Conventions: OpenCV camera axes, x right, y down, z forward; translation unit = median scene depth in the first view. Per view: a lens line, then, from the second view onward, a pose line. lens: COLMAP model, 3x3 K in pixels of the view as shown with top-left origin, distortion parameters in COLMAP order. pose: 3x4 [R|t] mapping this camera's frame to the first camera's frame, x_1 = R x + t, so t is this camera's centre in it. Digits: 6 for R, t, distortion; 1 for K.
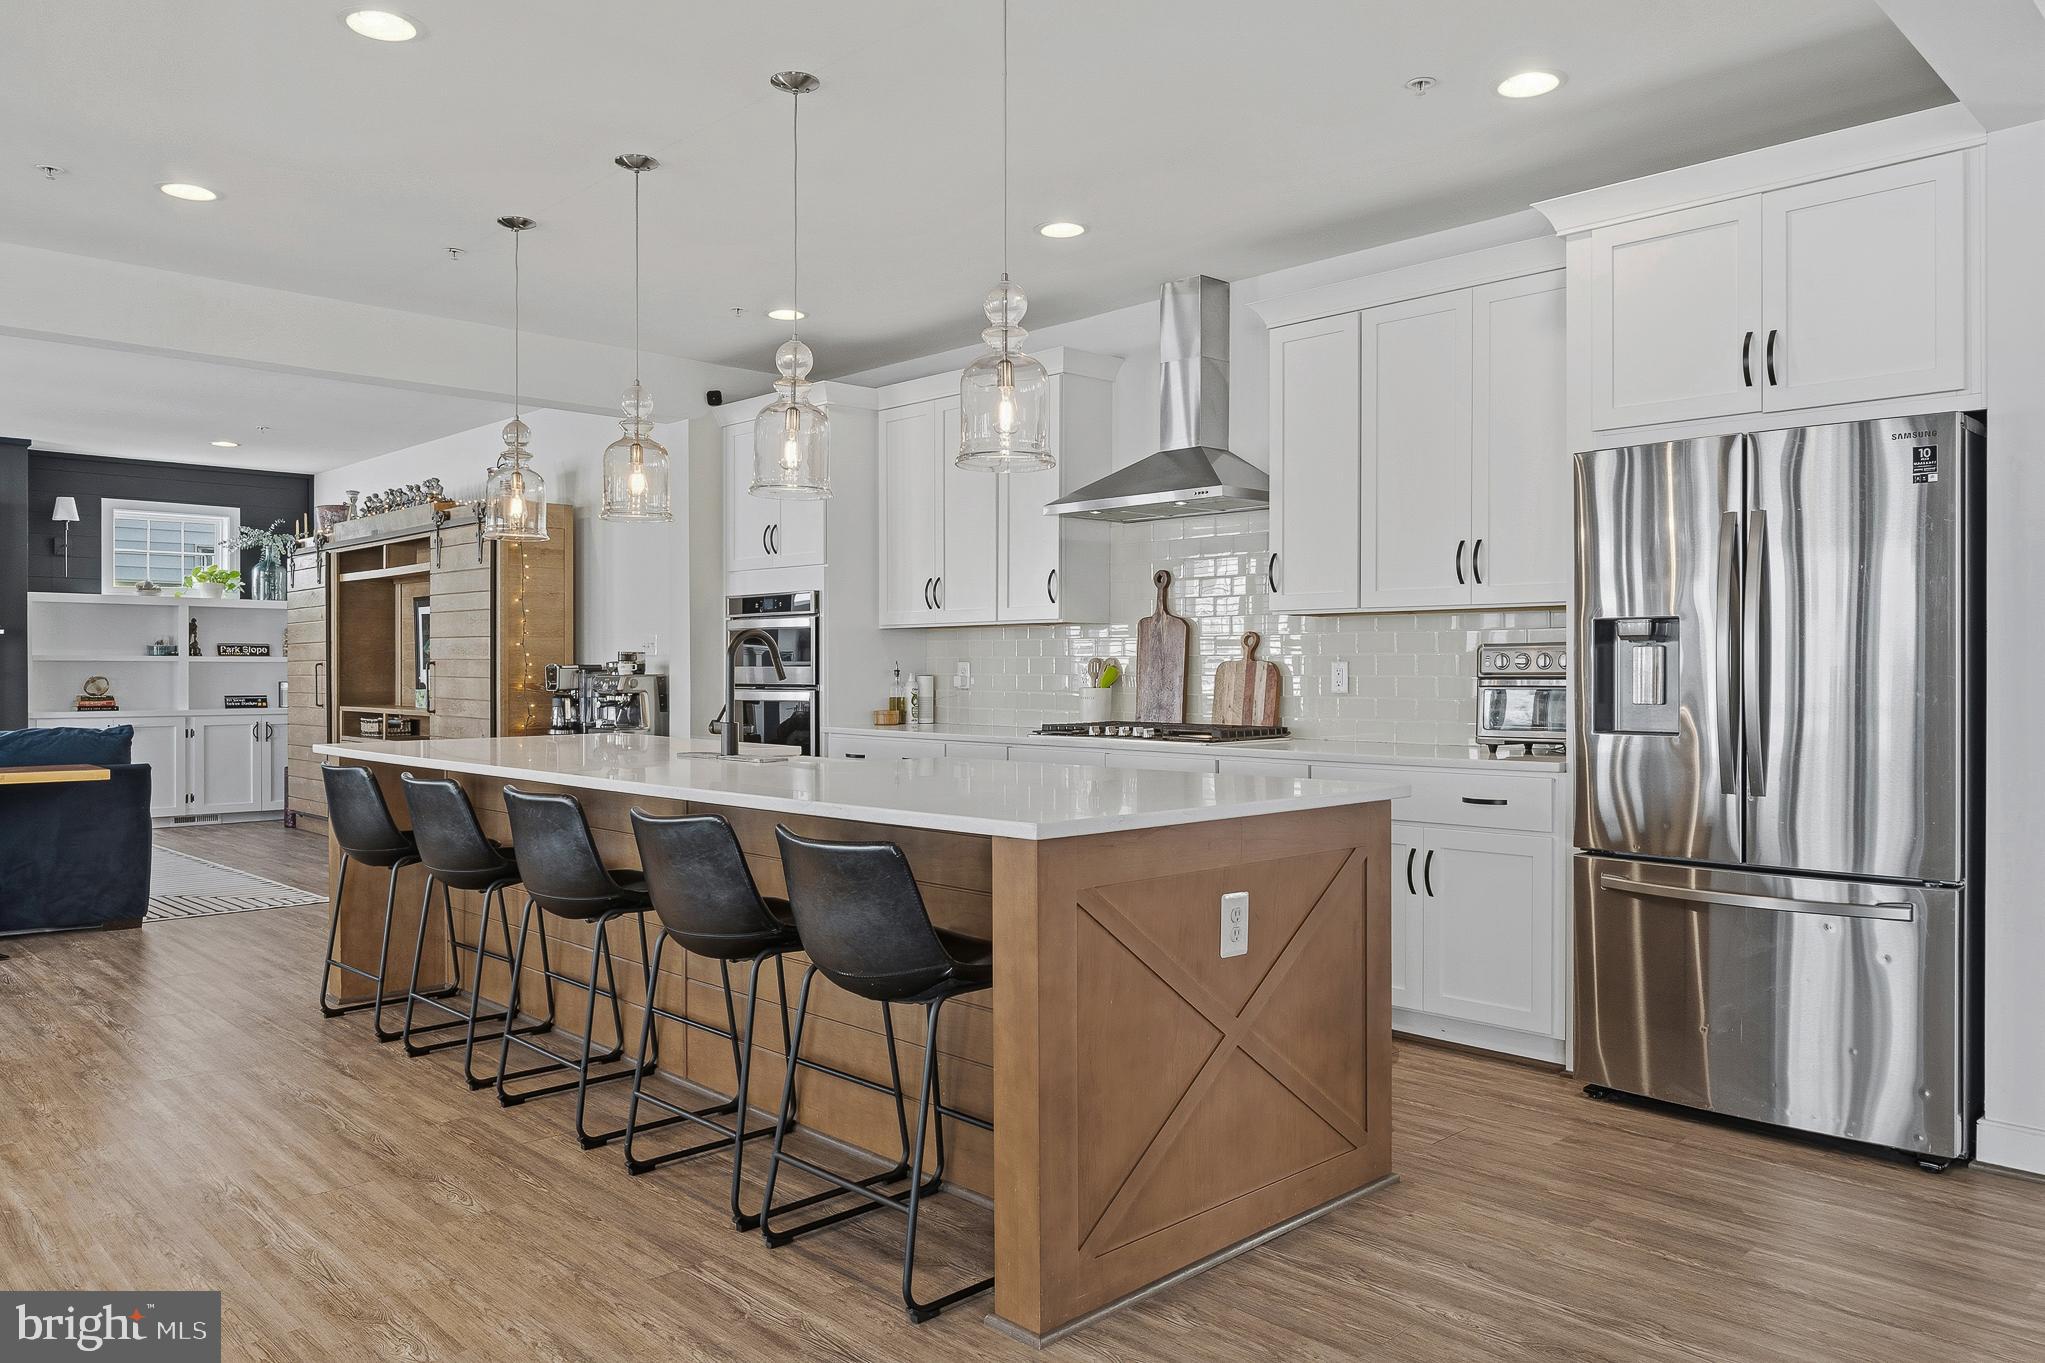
lens RADIAL K [[1408.2, 0, 1028.5], [0, 1408.2, 688.1], [0, 0, 1]] dist [-0.001723, -0.016596]
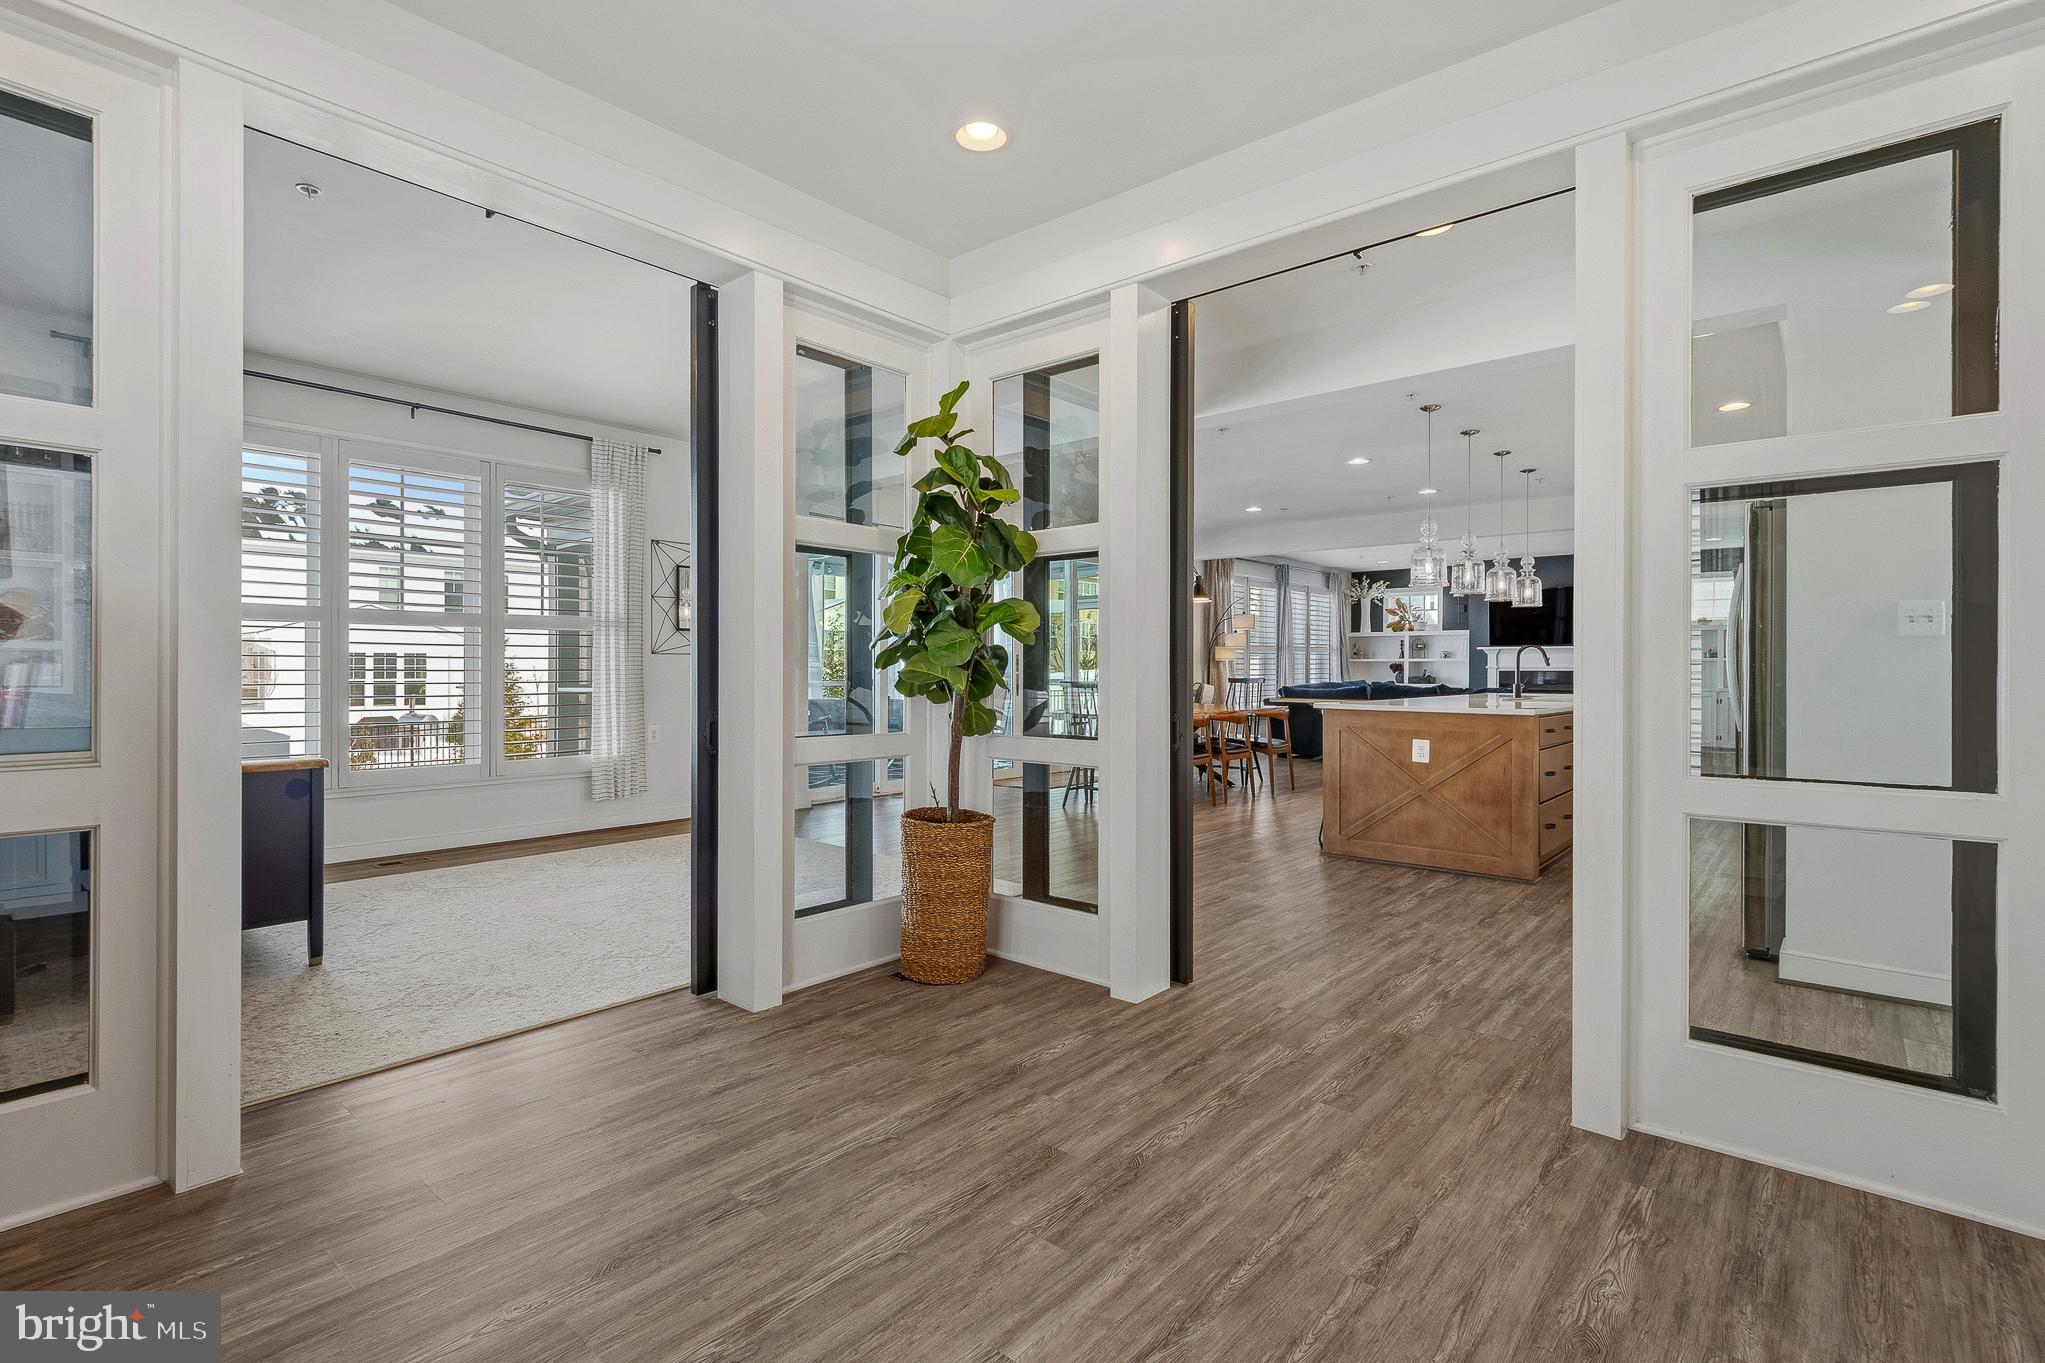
lens RADIAL K [[949.1, 0, 1009.4], [0, 949.1, 677.2], [0, 0, 1]] dist [-0.007581, -0.001664]
pose [[0.074867, 0.008105, -0.997161, 0.948112], [-0.013158, 0.999888, 0.007139, 0.009560], [0.997107, 0.012586, 0.074965, 0.024892]]
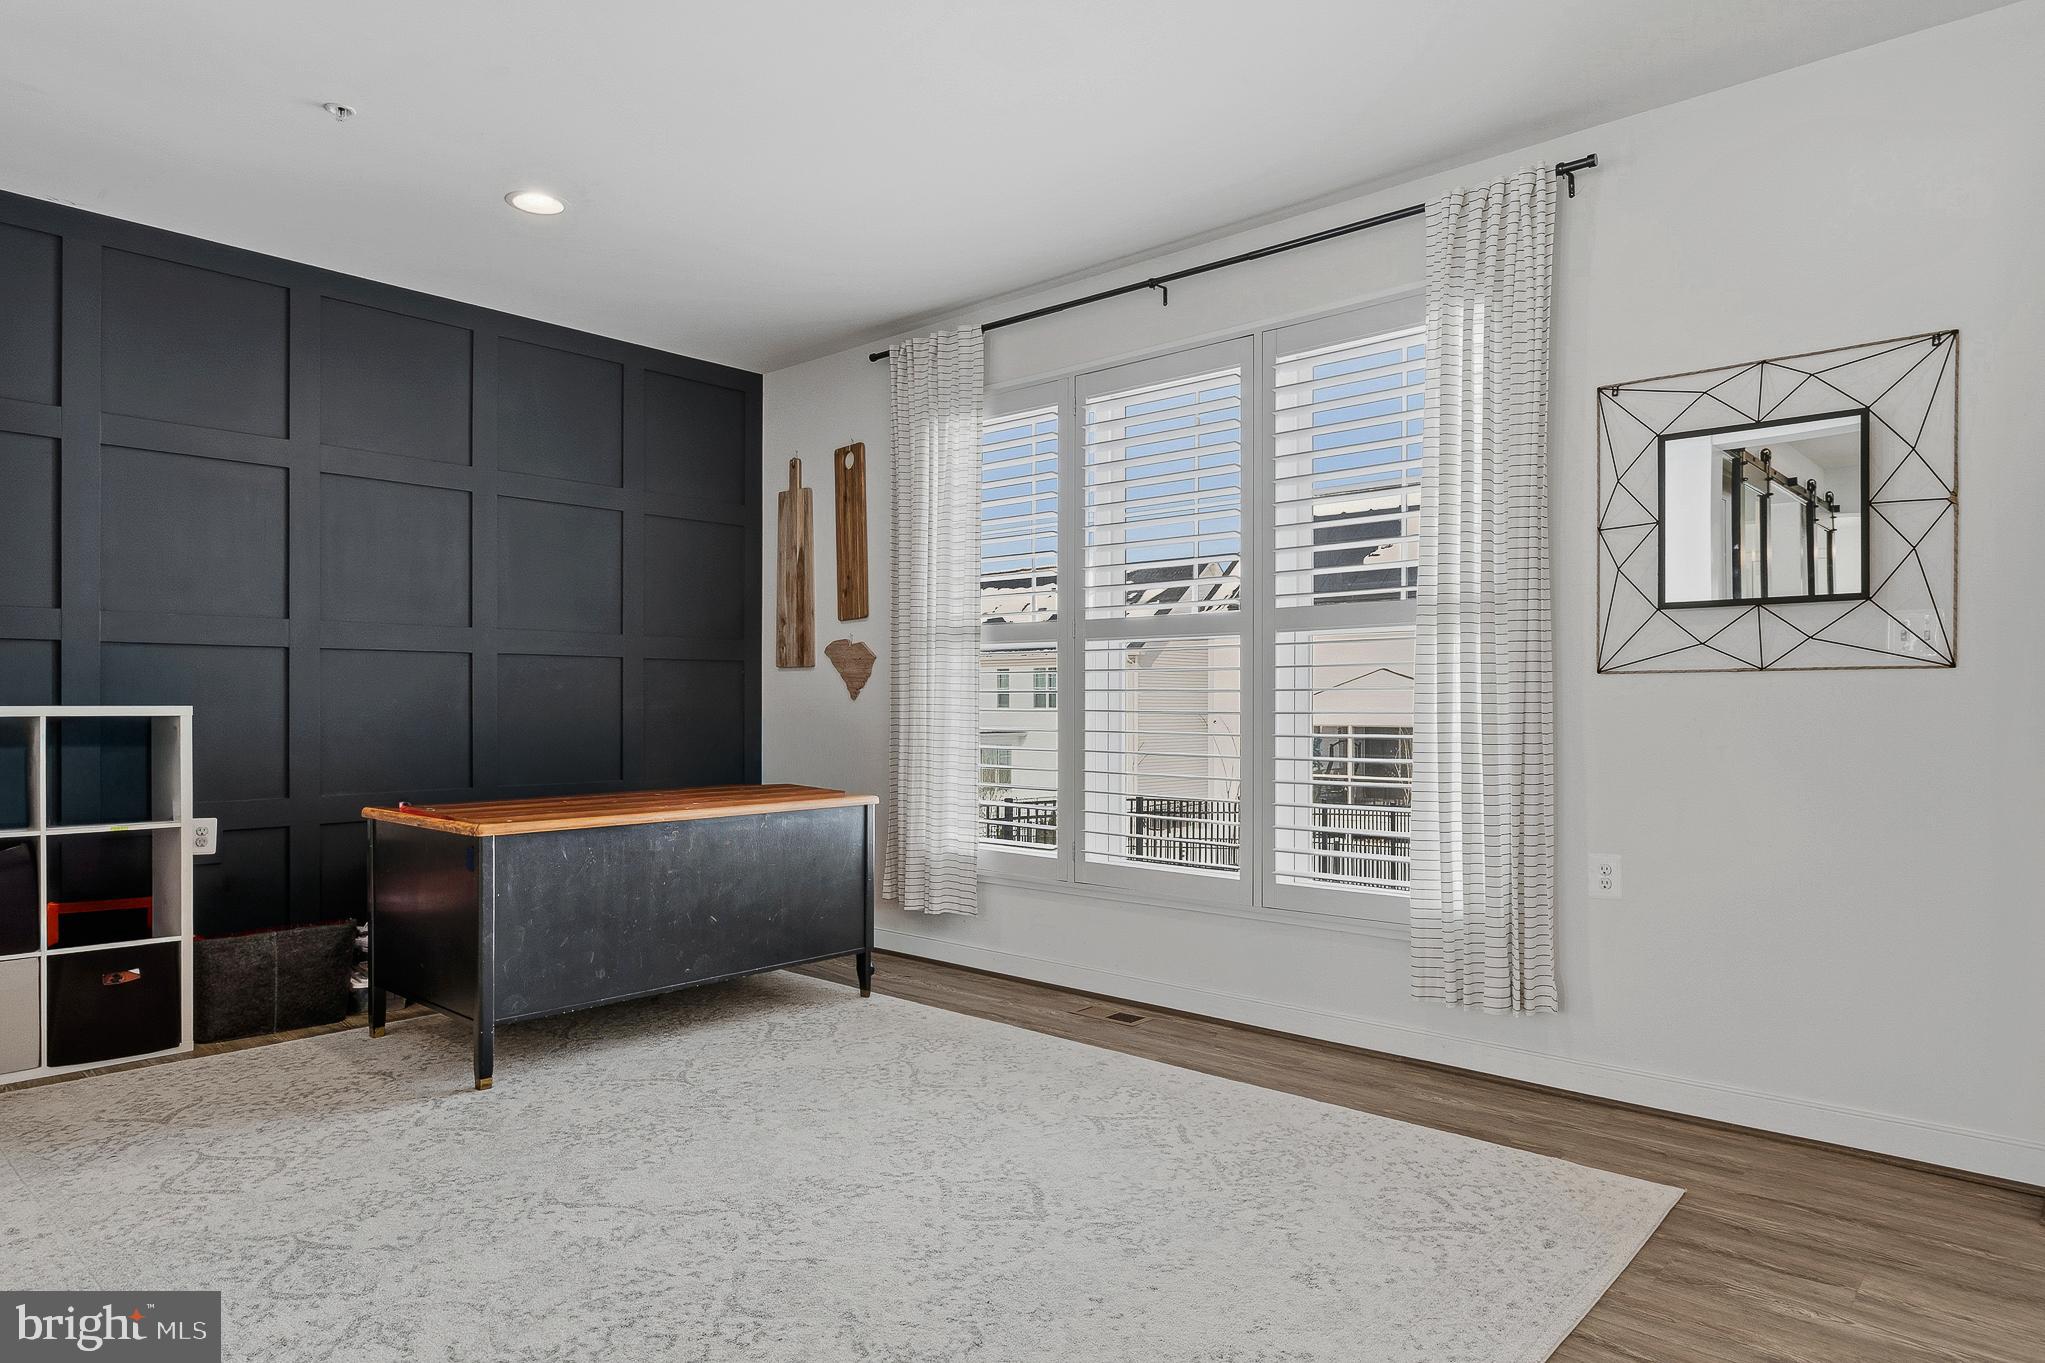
lens RADIAL K [[1170.4, 0, 1031.7], [0, 1170.4, 730.5], [0, 0, 1]] dist [-0.011952, -0.003430]
pose [[-0.996694, -0.003471, -0.081177, 0.088109], [-0.005893, 0.999544, 0.029605, 0.007487], [0.081037, 0.029985, -0.996260, 0.222406]]
